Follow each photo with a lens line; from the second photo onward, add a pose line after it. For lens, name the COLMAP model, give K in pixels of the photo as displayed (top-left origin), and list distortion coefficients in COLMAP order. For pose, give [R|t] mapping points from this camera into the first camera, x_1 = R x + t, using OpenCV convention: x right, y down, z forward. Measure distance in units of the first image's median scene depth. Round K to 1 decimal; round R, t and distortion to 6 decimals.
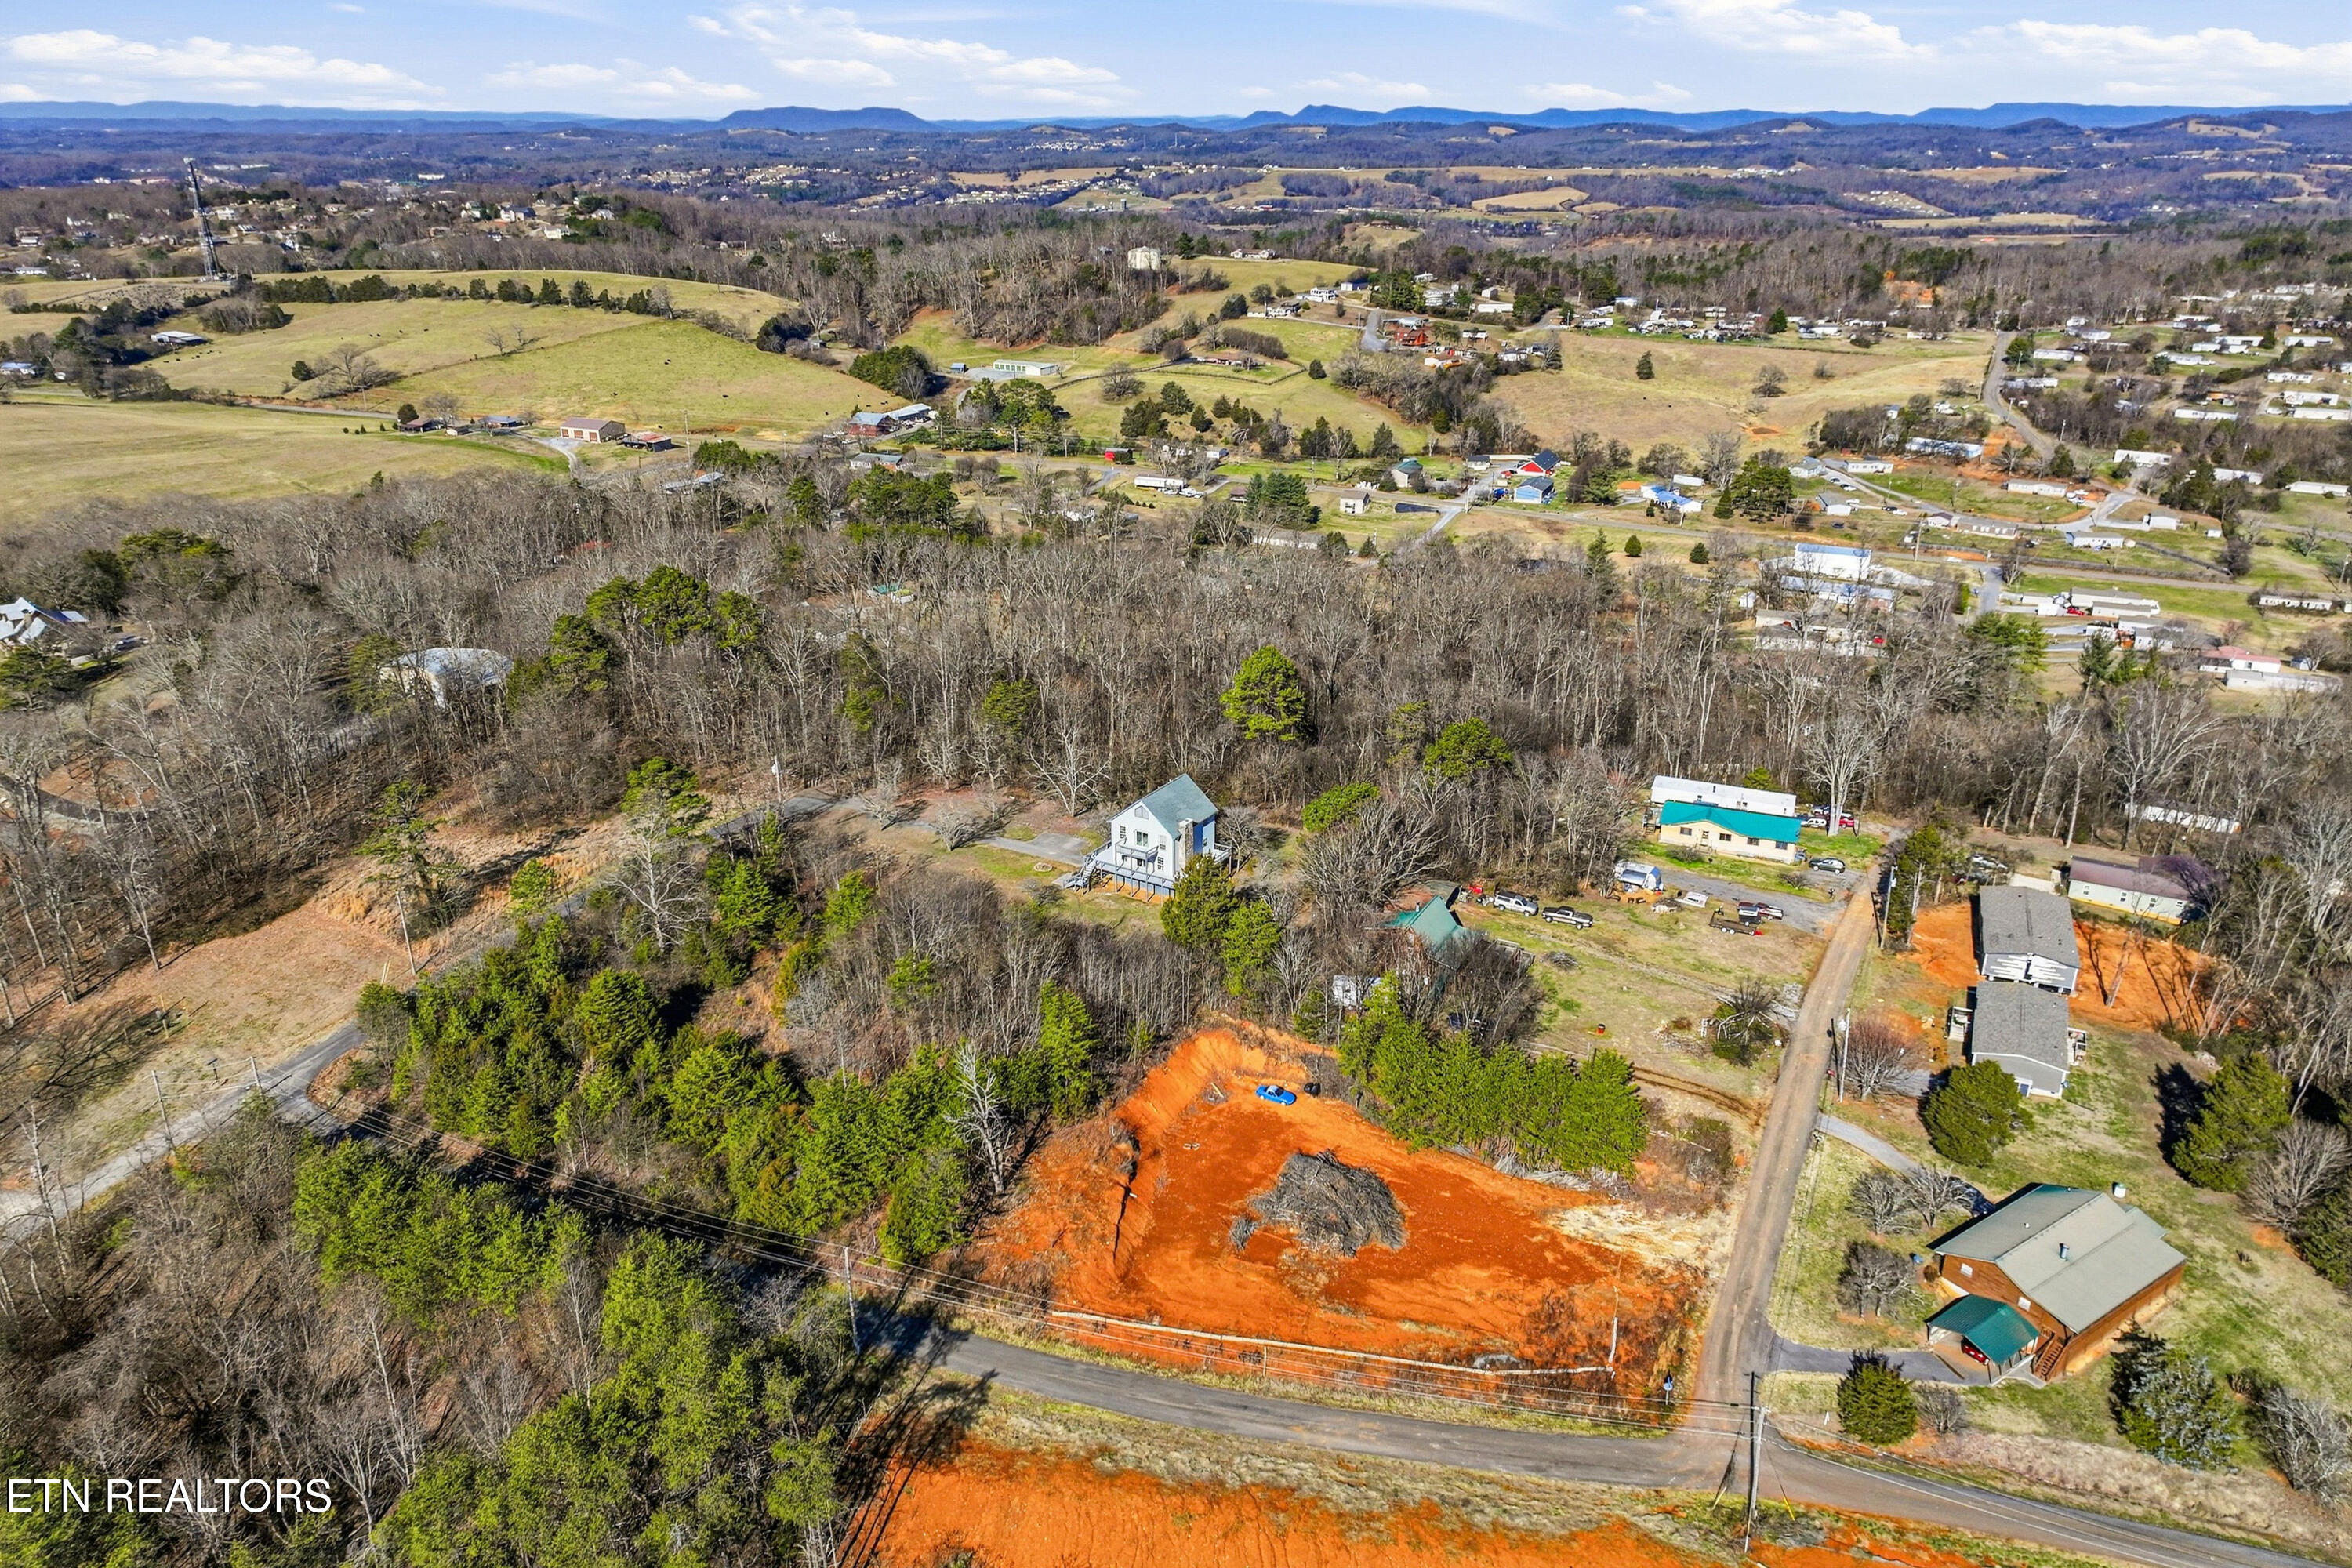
lens RADIAL K [[1637.4, 0, 1179.6], [0, 1637.4, 836.8], [0, 0, 1]] dist [-0.031659, 0.031449]
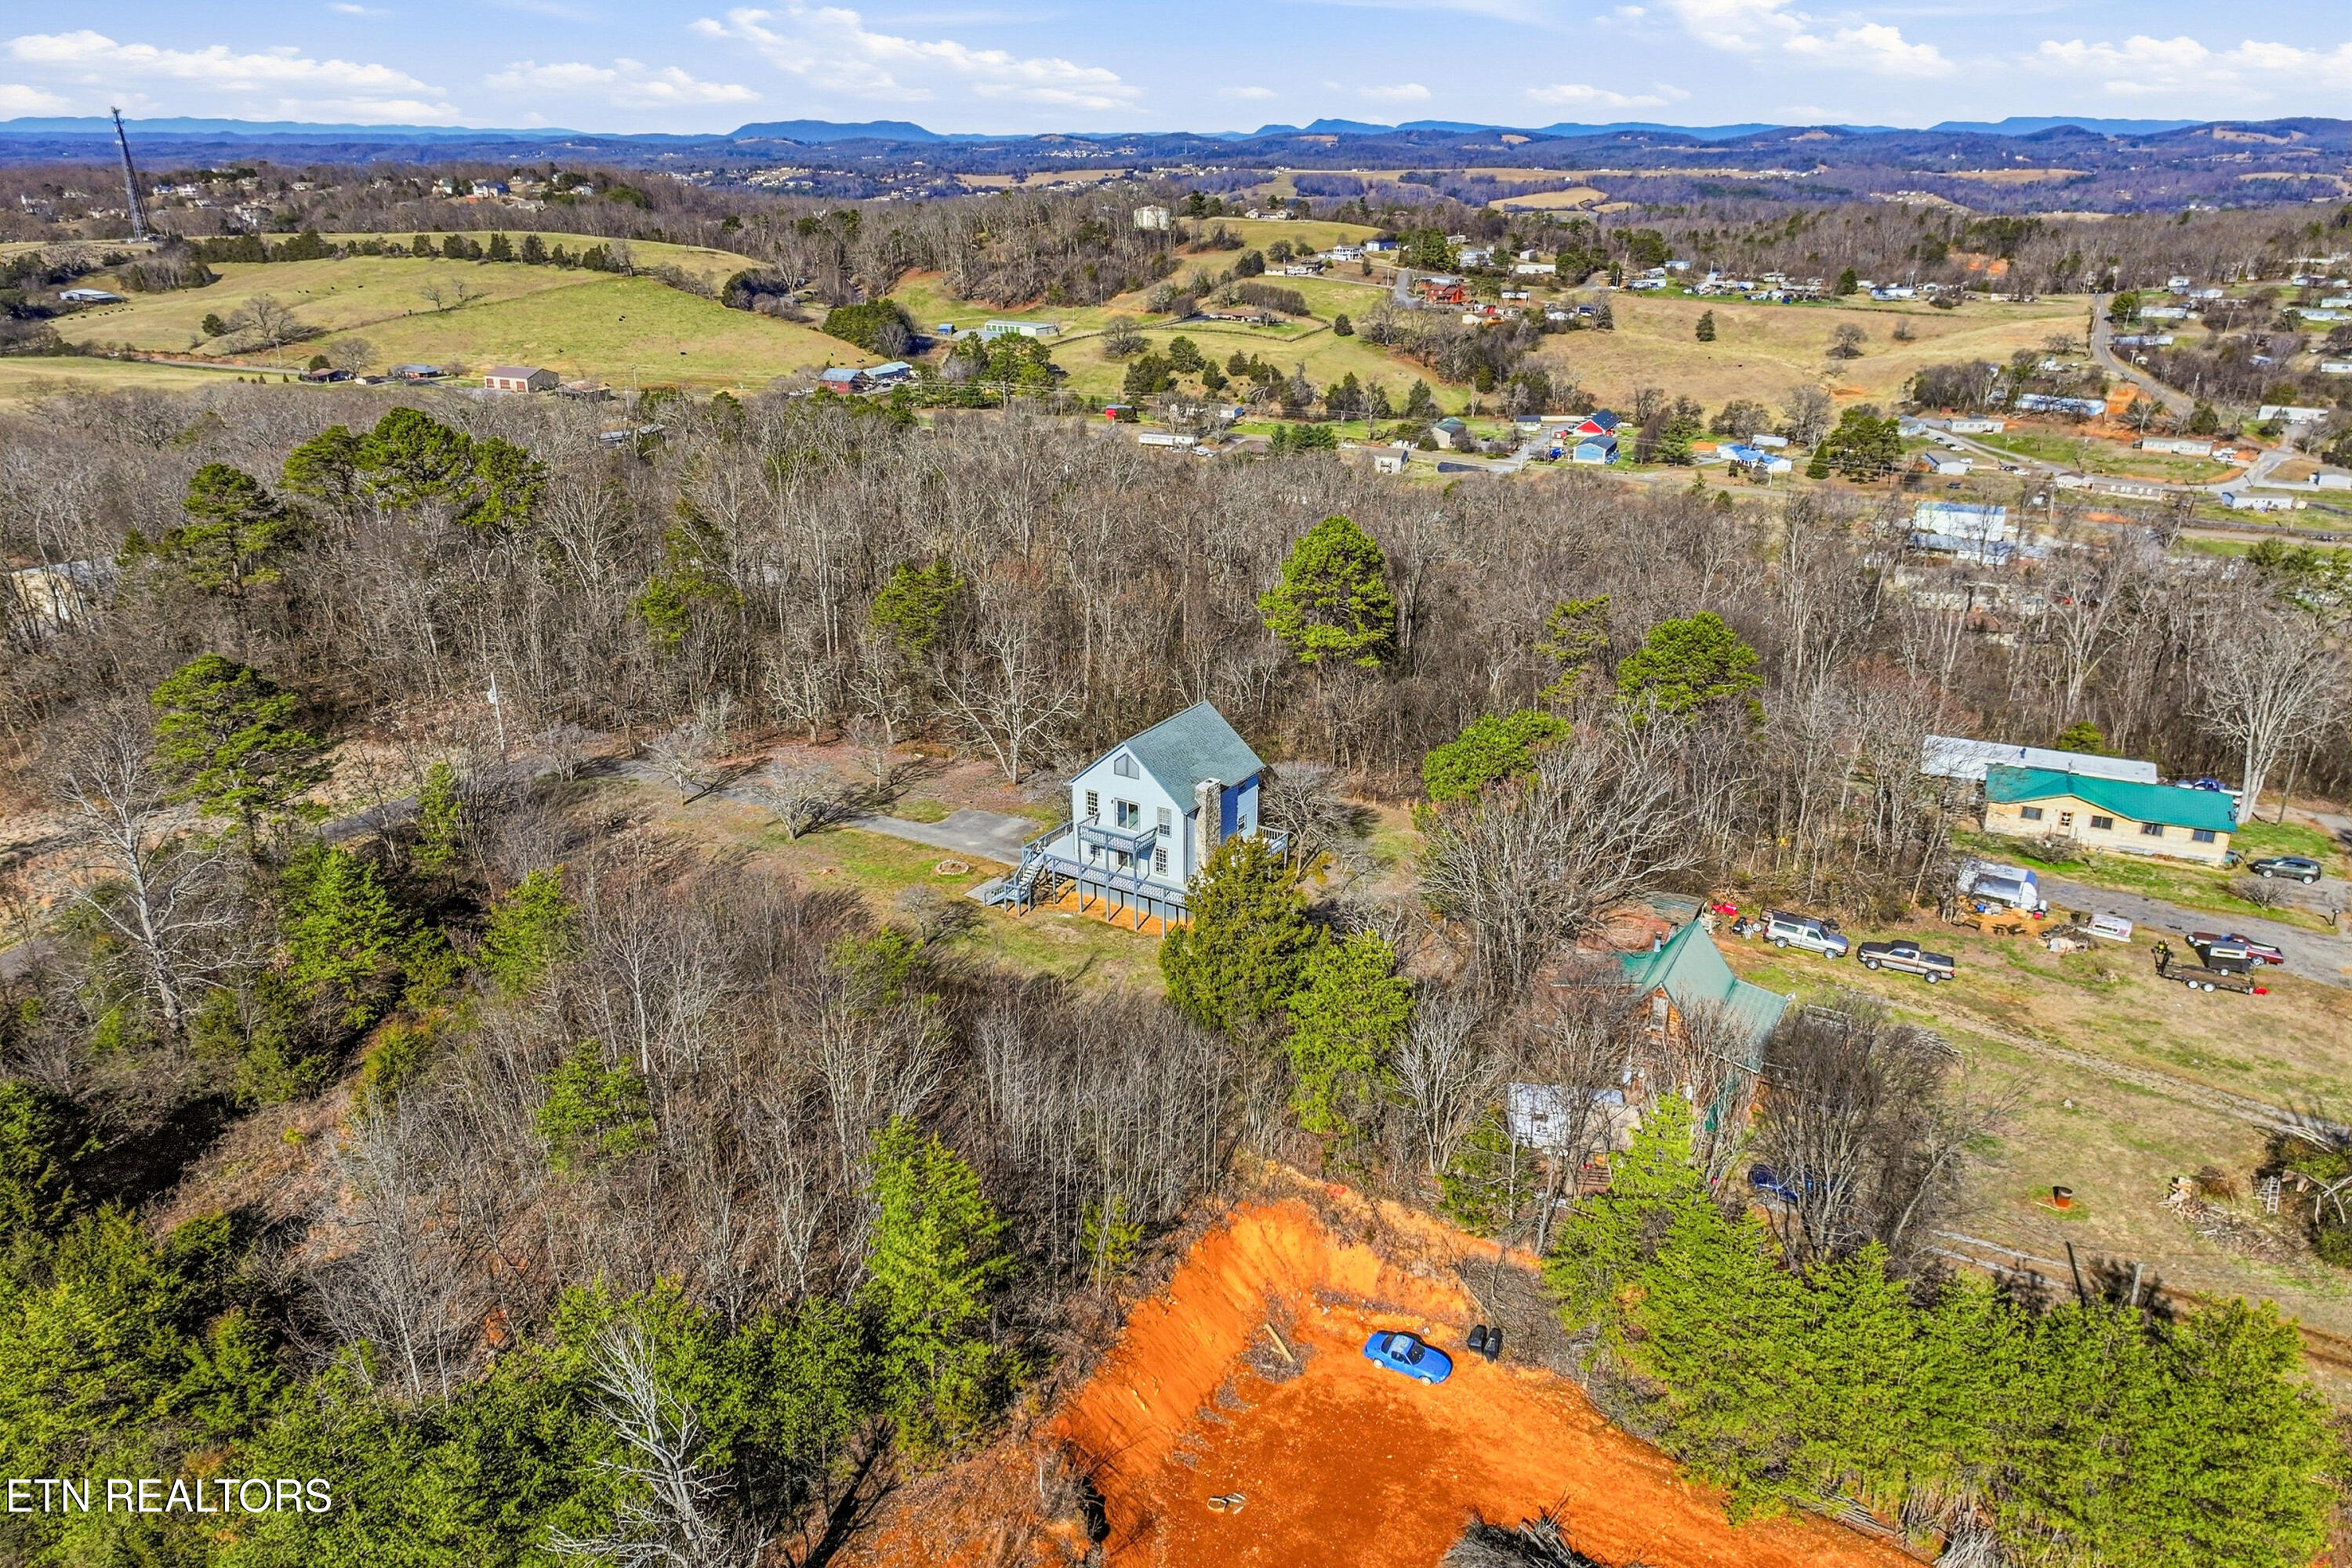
lens RADIAL K [[1637.4, 0, 1179.6], [0, 1637.4, 836.8], [0, 0, 1]] dist [-0.031659, 0.031449]
pose [[0.999985, 0.002834, -0.004753, -0.000685], [-0.002879, 0.999951, -0.009479, 0.003272], [0.004726, 0.009492, 0.999944, 0.108357]]
